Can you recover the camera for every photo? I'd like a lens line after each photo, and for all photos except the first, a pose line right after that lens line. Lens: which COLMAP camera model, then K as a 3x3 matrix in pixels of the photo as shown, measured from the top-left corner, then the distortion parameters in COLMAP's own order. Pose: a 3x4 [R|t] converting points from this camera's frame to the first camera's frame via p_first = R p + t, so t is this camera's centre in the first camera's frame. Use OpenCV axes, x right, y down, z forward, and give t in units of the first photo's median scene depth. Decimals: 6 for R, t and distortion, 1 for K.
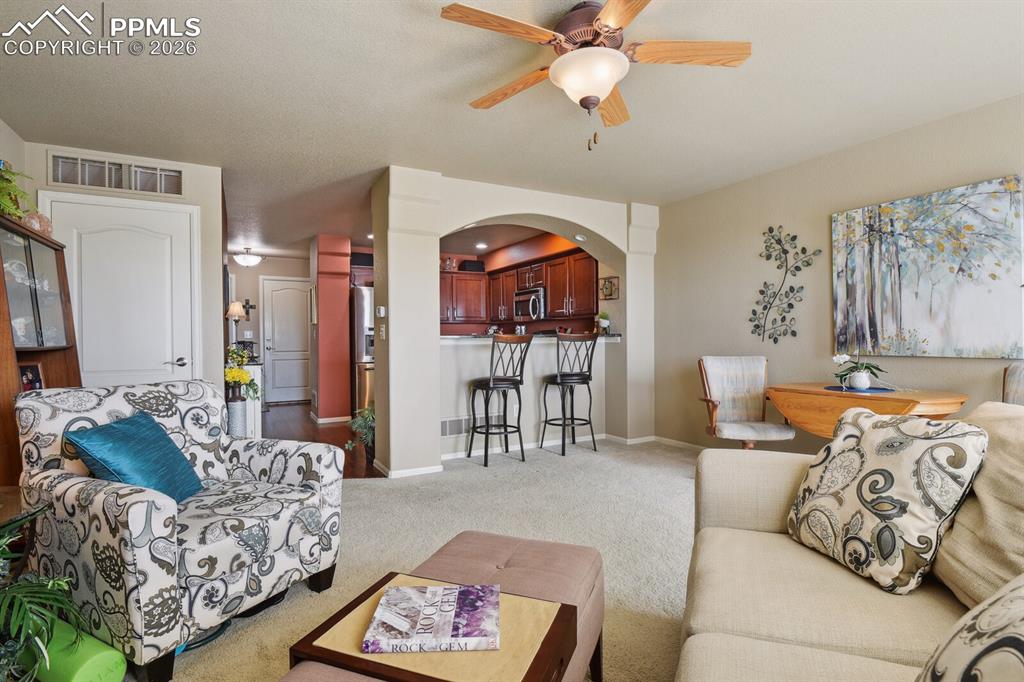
lens RADIAL K [[502.2, 0, 516.0], [0, 502.2, 343.7], [0, 0, 1]] dist [-0.013872, -0.000408]
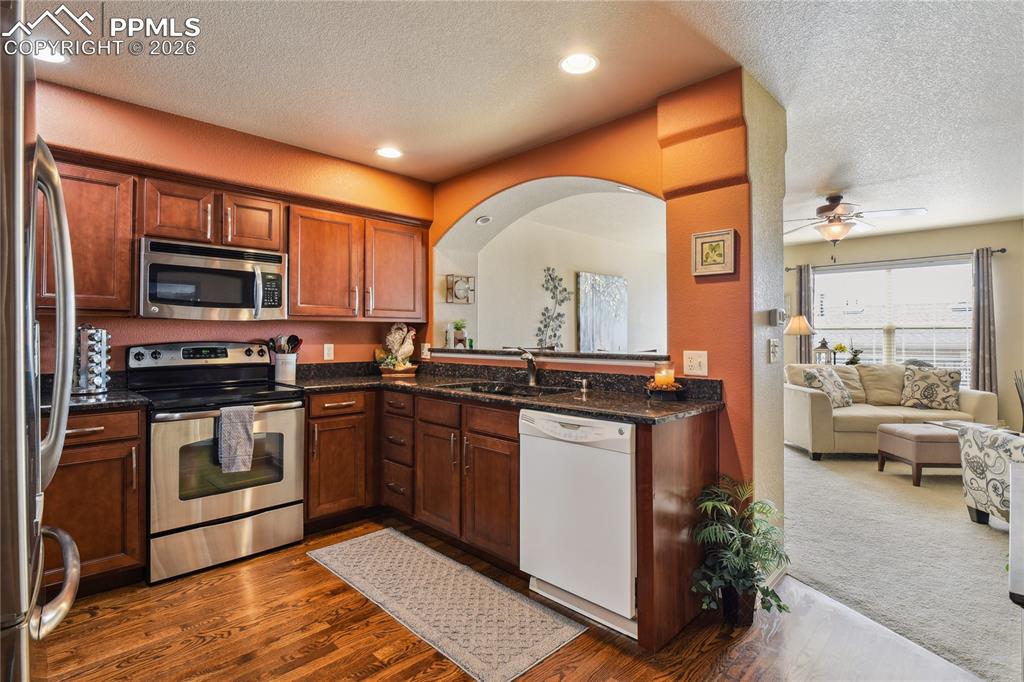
lens RADIAL K [[500.0, 0, 512.9], [0, 500.0, 334.1], [0, 0, 1]] dist [-0.018849, -0.000147]
pose [[-0.286521, 0.010622, 0.958015, -0.781843], [0.015523, 0.999859, -0.006444, -0.046181], [-0.957948, 0.013025, -0.286646, 1.535604]]
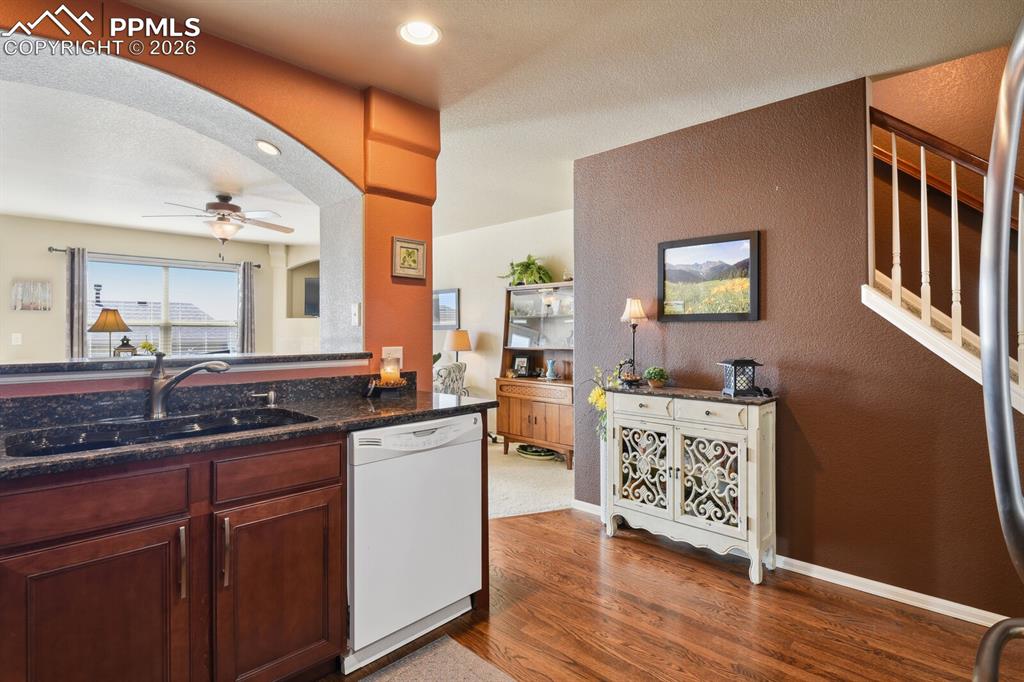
lens RADIAL K [[512.0, 0, 508.0], [0, 512.0, 325.4], [0, 0, 1]] dist [-0.003547, -0.000805]
pose [[-0.955400, 0.006207, -0.295249, -0.197463], [0.005657, 0.999980, 0.002716, -0.054775], [0.295260, 0.000924, -0.955416, 1.829850]]
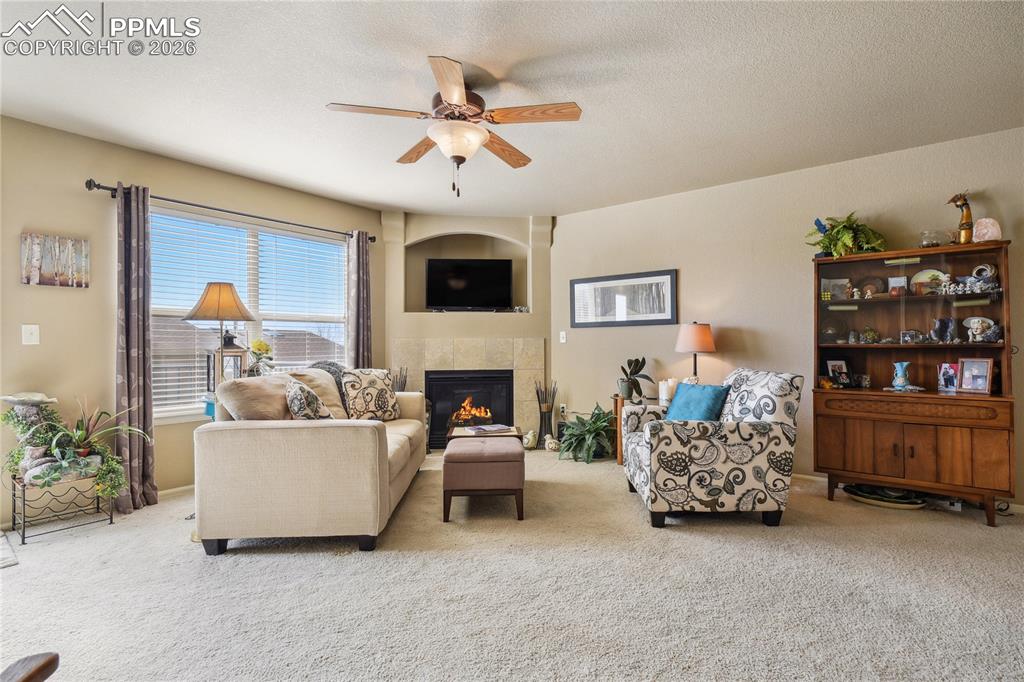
lens RADIAL K [[489.4, 0, 516.5], [0, 489.4, 341.8], [0, 0, 1]] dist [0.001983, 0.000363]
pose [[-0.912609, 0.010915, -0.408688, 0.275372], [0.007599, 0.999924, 0.009736, -0.013034], [0.408763, 0.005780, -0.912622, 1.147337]]
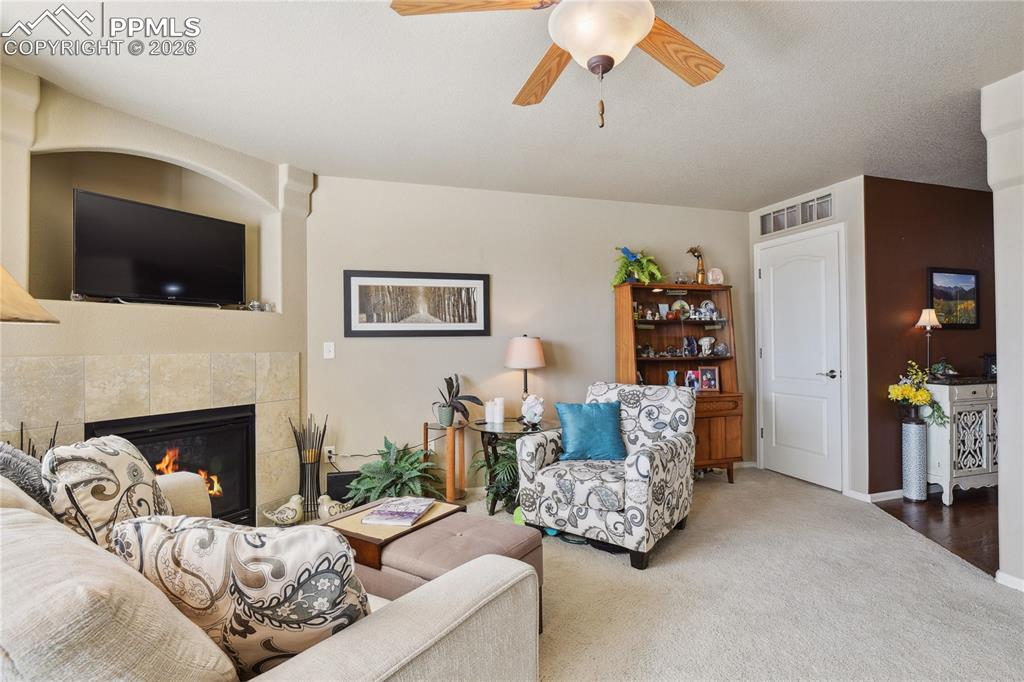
lens RADIAL K [[502.9, 0, 518.9], [0, 502.9, 341.9], [0, 0, 1]] dist [-0.002939, -0.006840]
pose [[-0.192910, 0.004707, -0.981205, 0.479356], [-0.003028, 0.999981, 0.005392, -0.033708], [0.981212, 0.004011, -0.192892, 0.529947]]
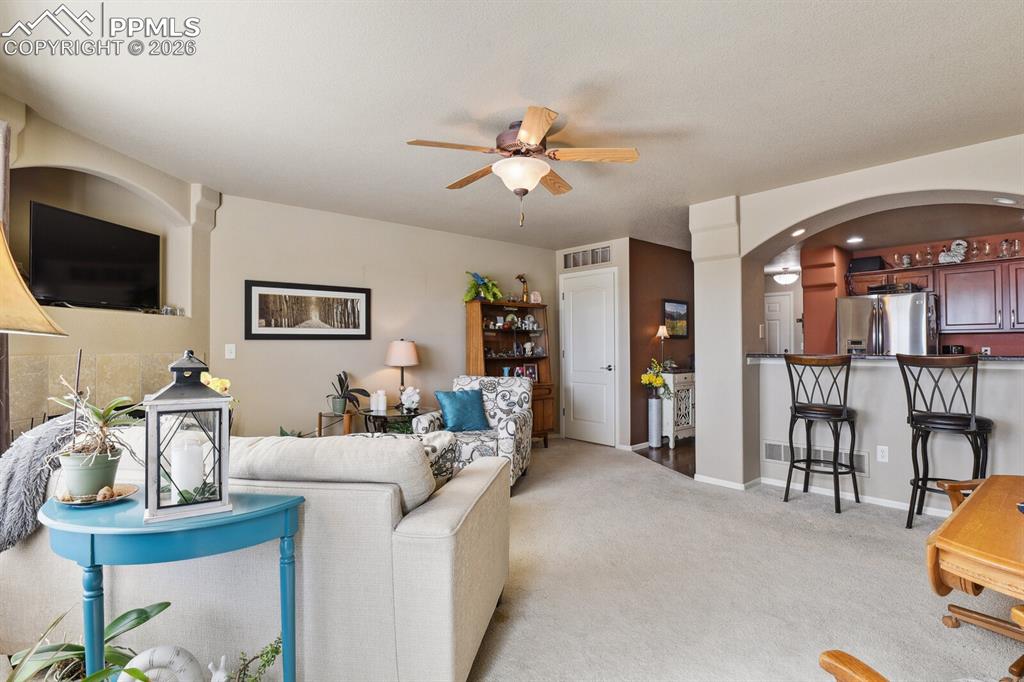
lens RADIAL K [[502.2, 0, 516.0], [0, 502.2, 343.7], [0, 0, 1]] dist [-0.013872, -0.000408]
pose [[0.213916, 0.003270, -0.976847, 0.771373], [-0.011957, 0.999928, 0.000729, -0.035491], [0.976779, 0.011525, 0.213940, 0.359408]]
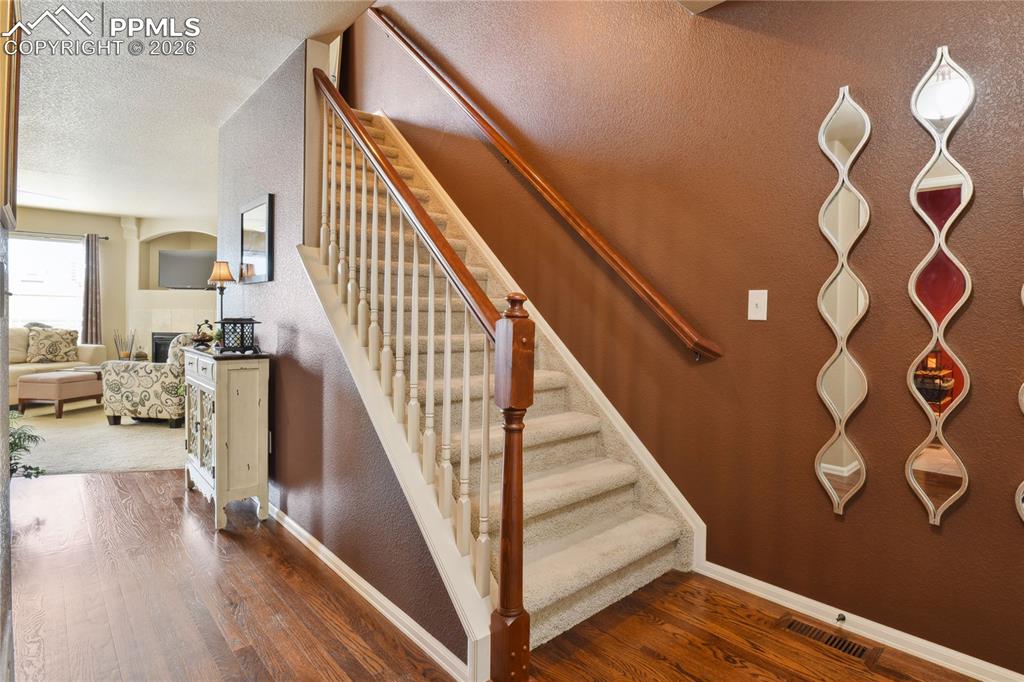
lens RADIAL K [[533.2, 0, 531.1], [0, 533.2, 321.3], [0, 0, 1]] dist [-0.000690, -0.000132]
pose [[-0.970906, -0.003290, -0.239437, -0.903948], [-0.008931, 0.999707, 0.022480, -0.021743], [0.239293, 0.023965, -0.970652, 2.083948]]
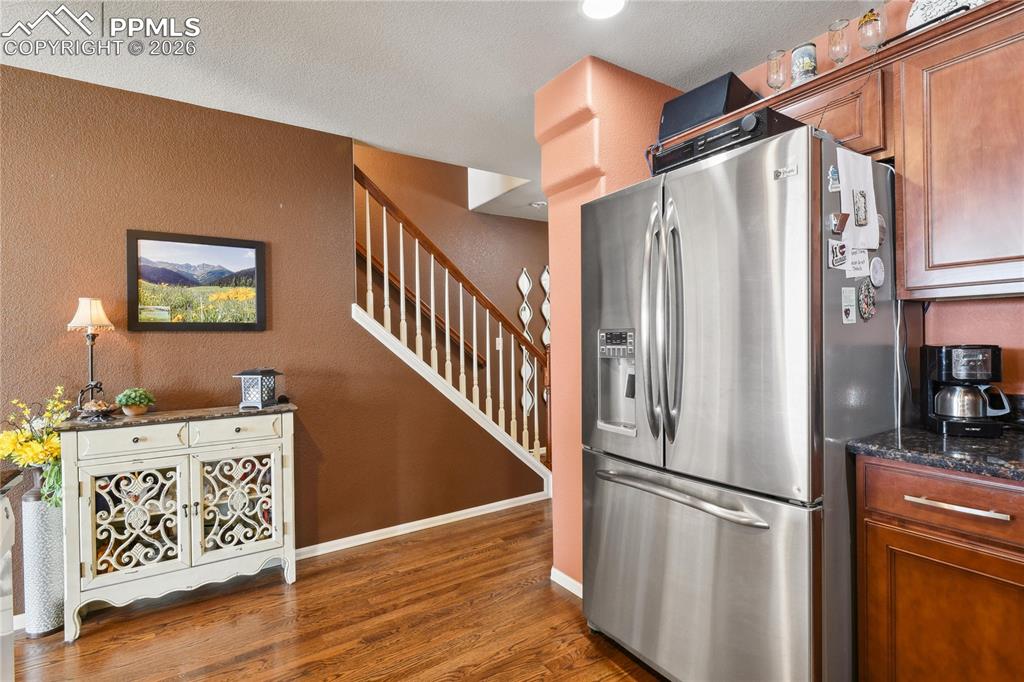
lens RADIAL K [[483.4, 0, 512.0], [0, 483.4, 341.0], [0, 0, 1]] dist [-0.003259, -0.000399]
pose [[0.078064, 0.015294, -0.996831, -0.037720], [-0.000228, 0.999883, 0.015323, -0.053785], [0.996948, -0.000969, 0.078058, 1.554505]]
